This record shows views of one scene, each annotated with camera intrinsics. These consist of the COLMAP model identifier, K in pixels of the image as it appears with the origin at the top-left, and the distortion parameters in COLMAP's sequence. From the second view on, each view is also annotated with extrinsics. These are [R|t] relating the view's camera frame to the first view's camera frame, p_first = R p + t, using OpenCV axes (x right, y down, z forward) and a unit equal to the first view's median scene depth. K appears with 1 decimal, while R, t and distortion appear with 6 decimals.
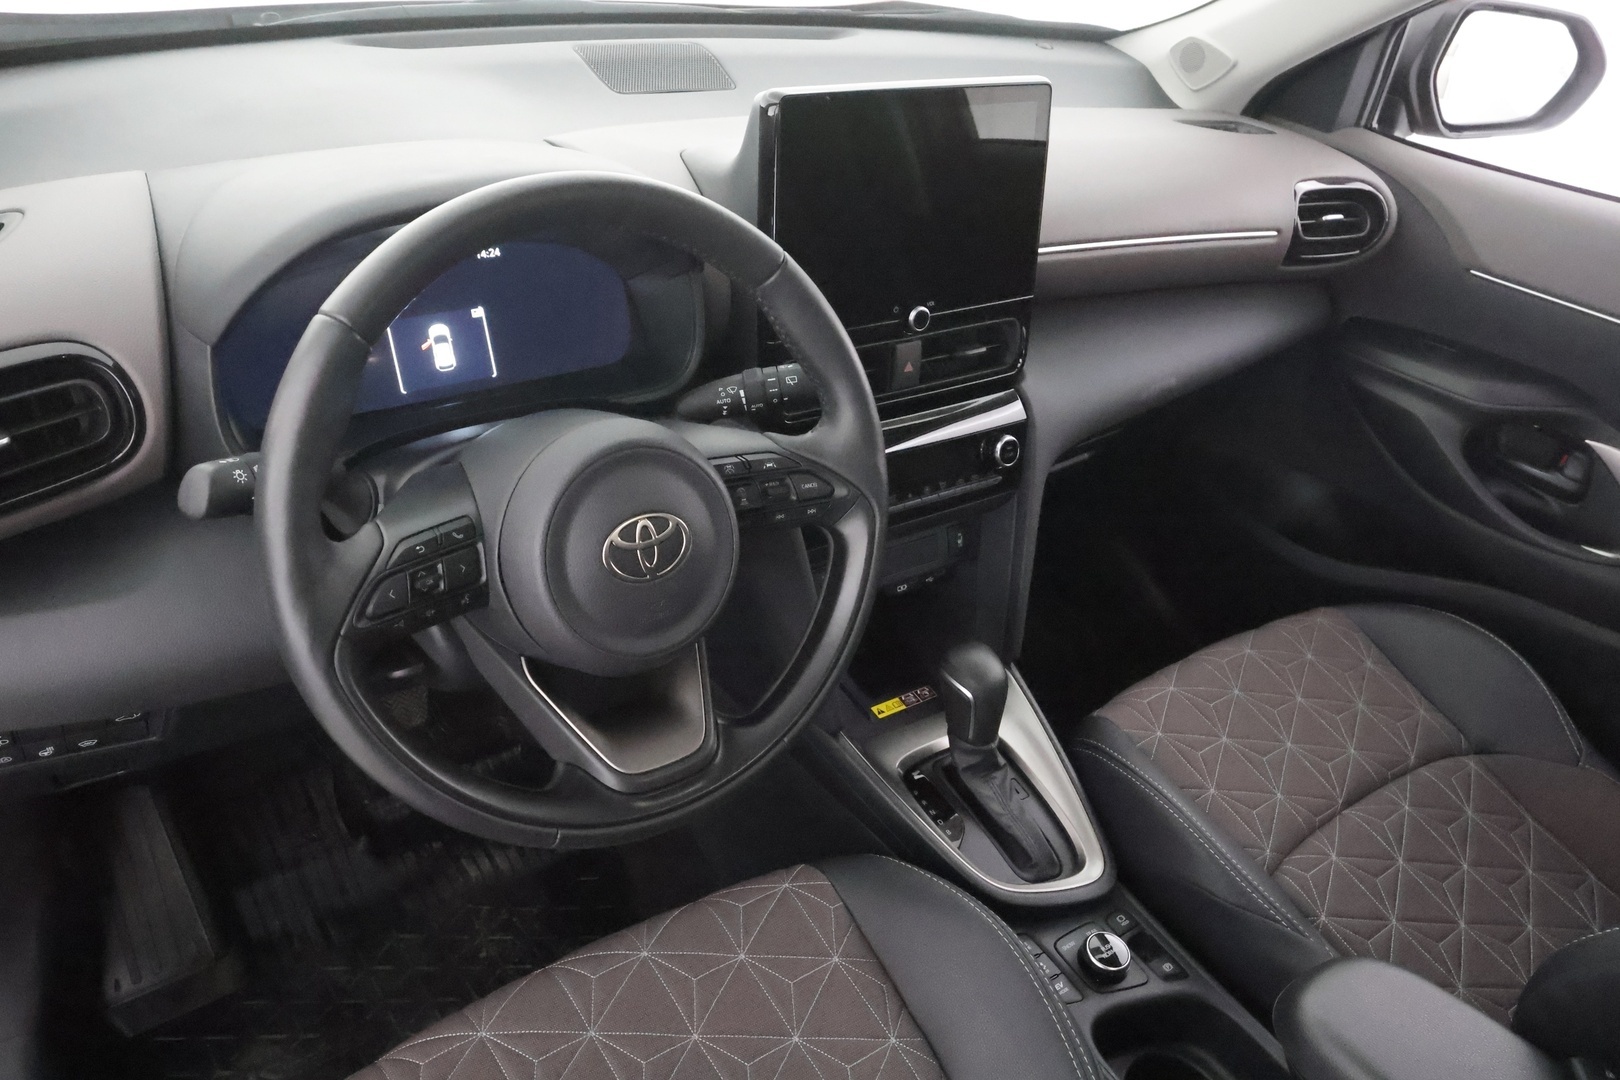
lens RADIAL K [[1272.6, 0, 807.8], [0, 1272.6, 554.5], [0, 0, 1]] dist [0.001918, -0.007249]
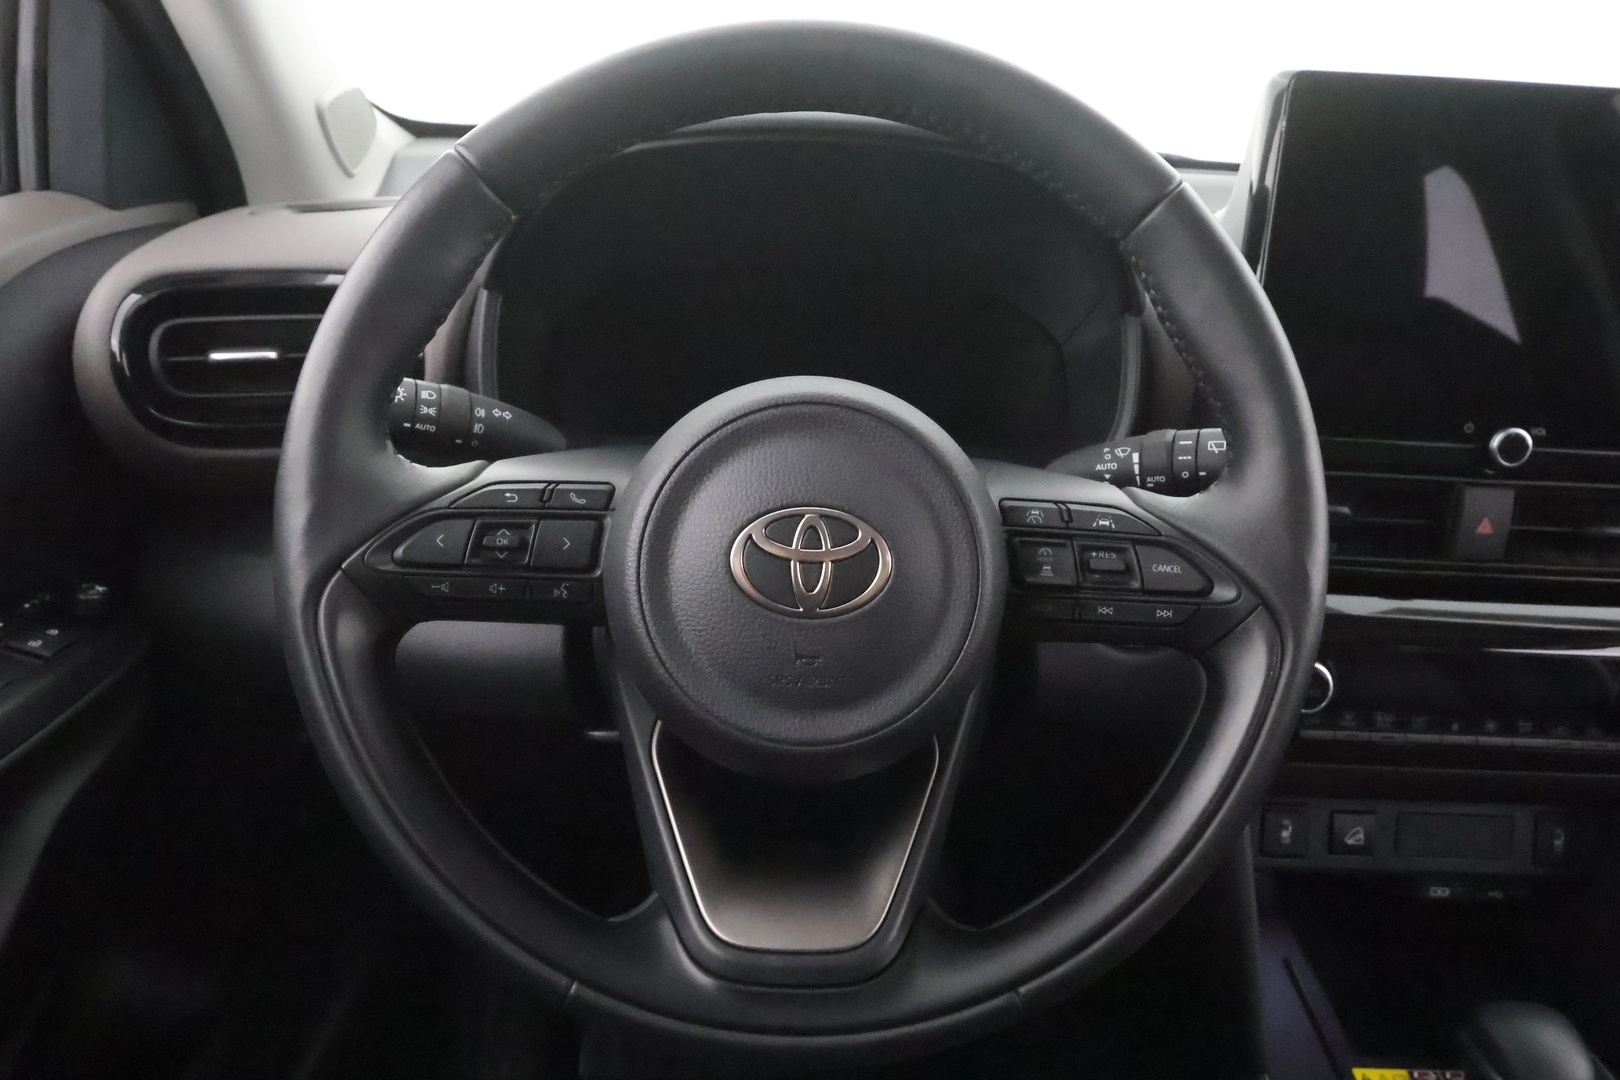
lens RADIAL K [[1157.9, 0, 811.2], [0, 1157.9, 545.2], [0, 0, 1]] dist [-0.004930, 0.003811]
pose [[0.827005, 0.133675, -0.546071, 0.118174], [-0.272480, 0.944916, -0.181352, 0.058585], [0.491749, 0.298773, 0.817874, 0.362574]]
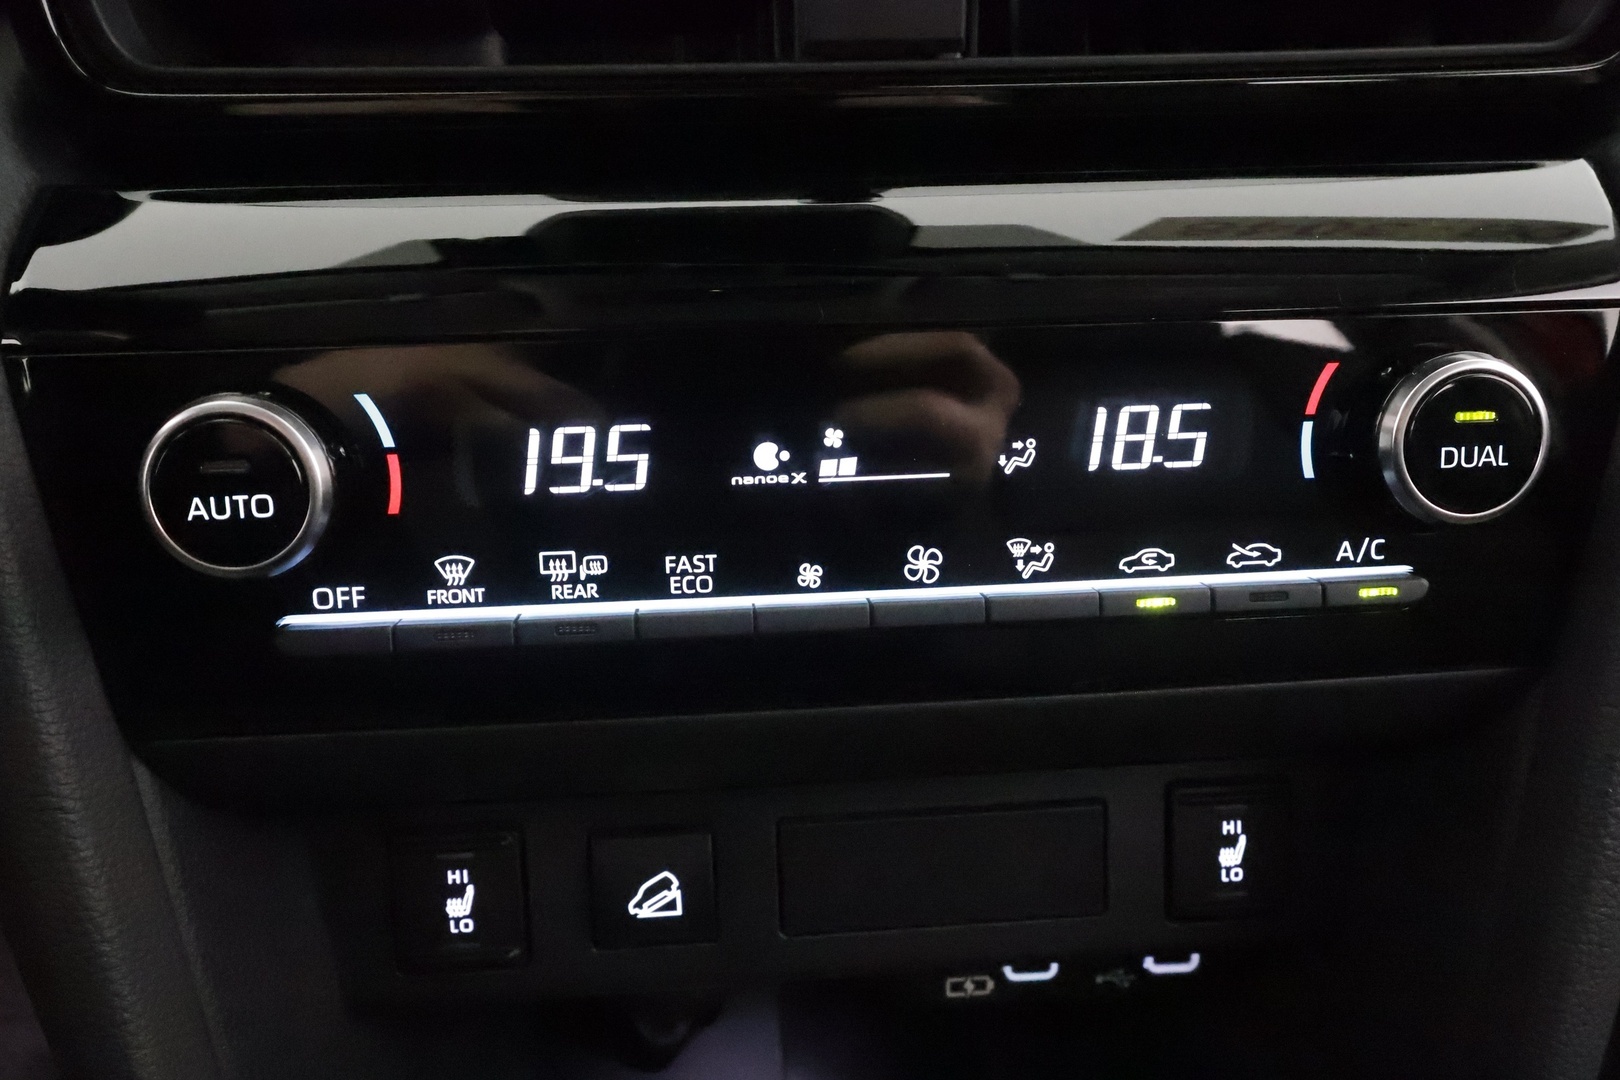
lens RADIAL K [[1272.6, 0, 809.8], [0, 1272.6, 546.6], [0, 0, 1]] dist [0.001918, -0.007249]
pose [[0.850330, 0.122239, -0.511856, 0.181717], [-0.187577, 0.979166, -0.077776, -0.035922], [0.491685, 0.162148, 0.855543, 0.843172]]
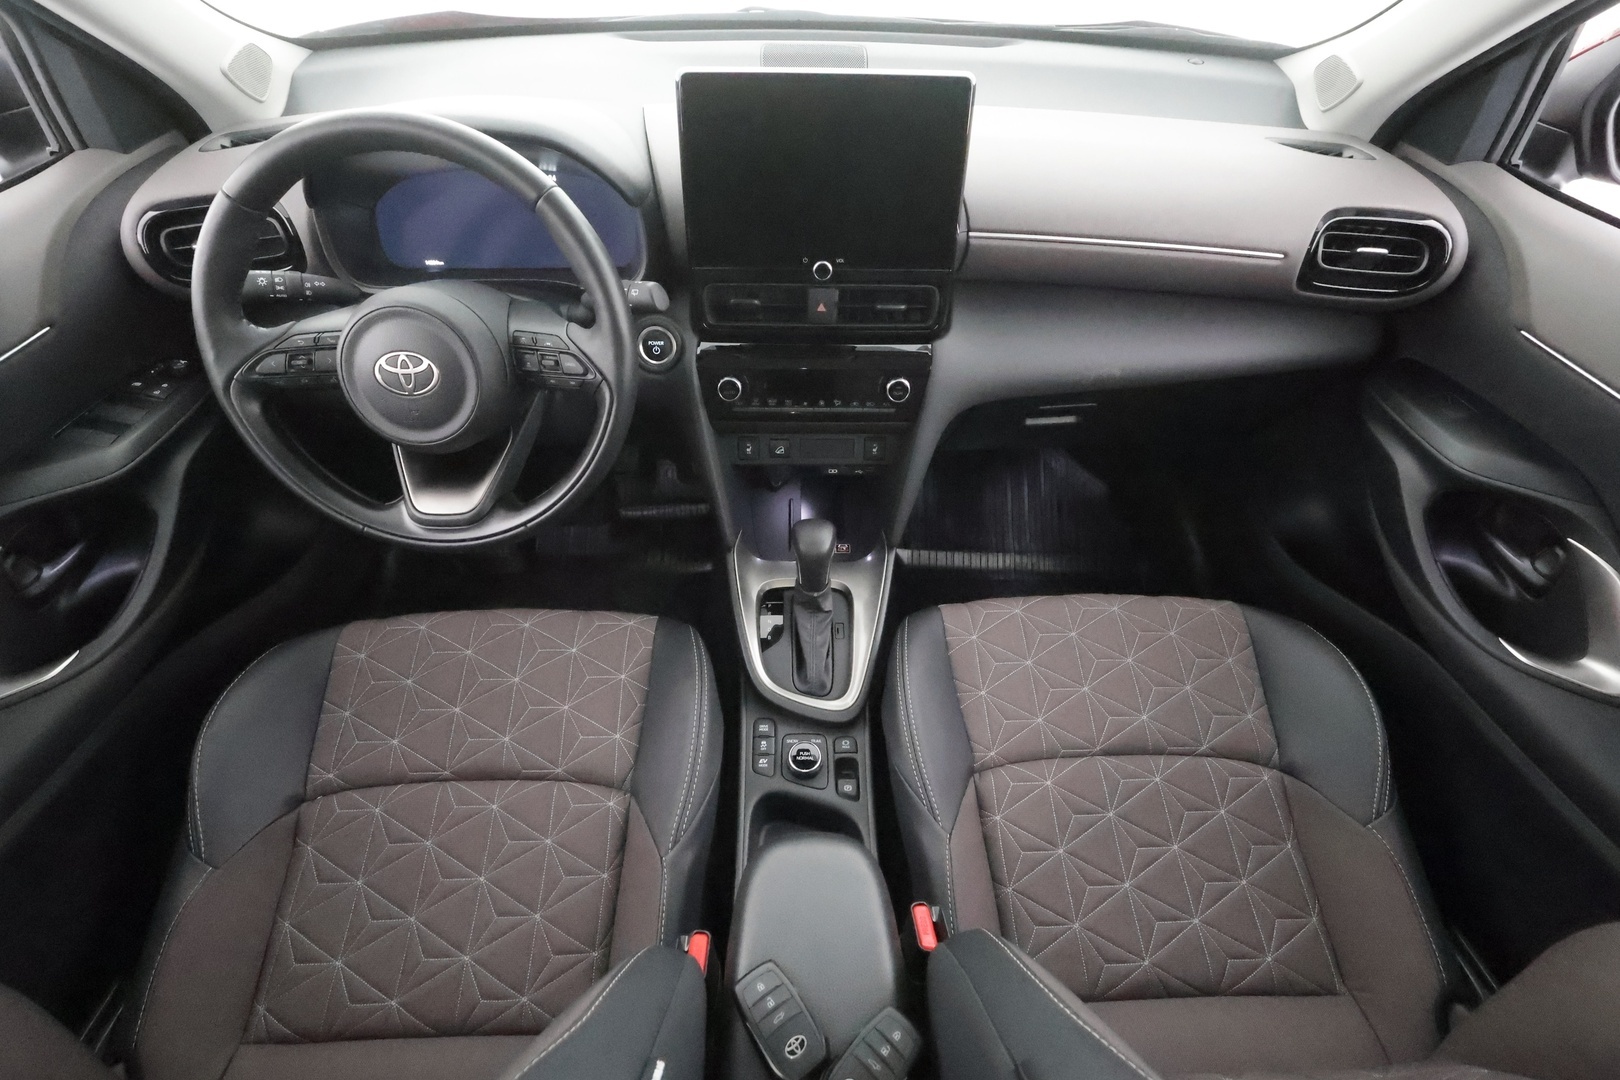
lens RADIAL K [[751.8, 0, 812.1], [0, 751.8, 543.0], [0, 0, 1]] dist [-0.000700, 0.000970]
pose [[0.818678, 0.332778, -0.468001, 0.521244], [-0.244806, 0.939457, 0.239771, -0.102692], [0.519458, -0.081726, 0.850579, 0.306020]]
